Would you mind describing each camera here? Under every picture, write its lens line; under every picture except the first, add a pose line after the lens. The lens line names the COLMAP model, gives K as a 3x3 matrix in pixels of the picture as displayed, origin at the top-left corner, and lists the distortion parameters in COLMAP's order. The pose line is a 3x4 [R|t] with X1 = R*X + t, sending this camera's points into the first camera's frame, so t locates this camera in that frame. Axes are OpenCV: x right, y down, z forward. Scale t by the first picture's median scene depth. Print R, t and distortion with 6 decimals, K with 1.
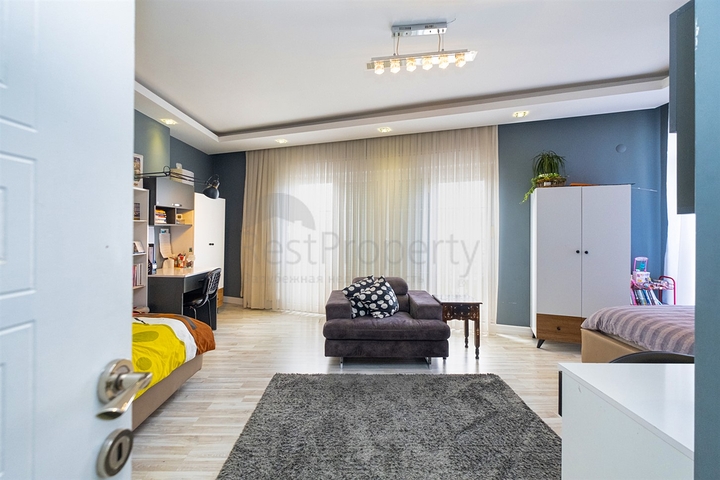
lens RADIAL K [[318.6, 0, 360.3], [0, 318.6, 237.1], [0, 0, 1]] dist [-0.004846, 0.001983]
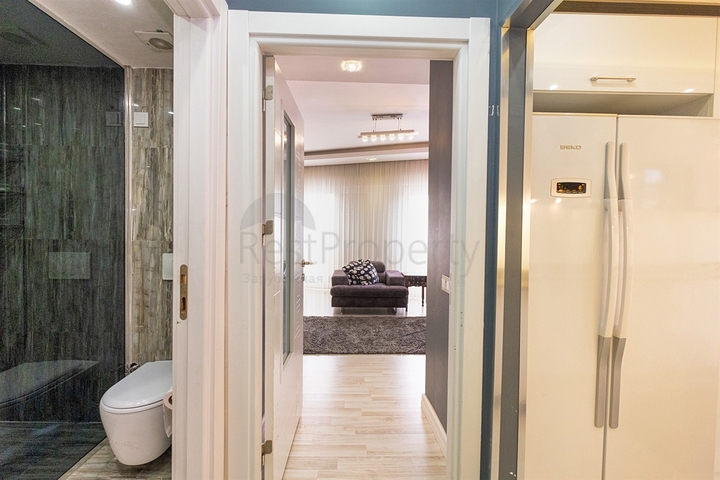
lens RADIAL K [[318.6, 0, 358.3], [0, 318.6, 237.7], [0, 0, 1]] dist [-0.004846, 0.001983]
pose [[0.999918, 0.006115, 0.011279, 0.004581], [-0.006302, 0.999842, 0.016629, -0.007219], [-0.011175, -0.016699, 0.999798, -0.577740]]
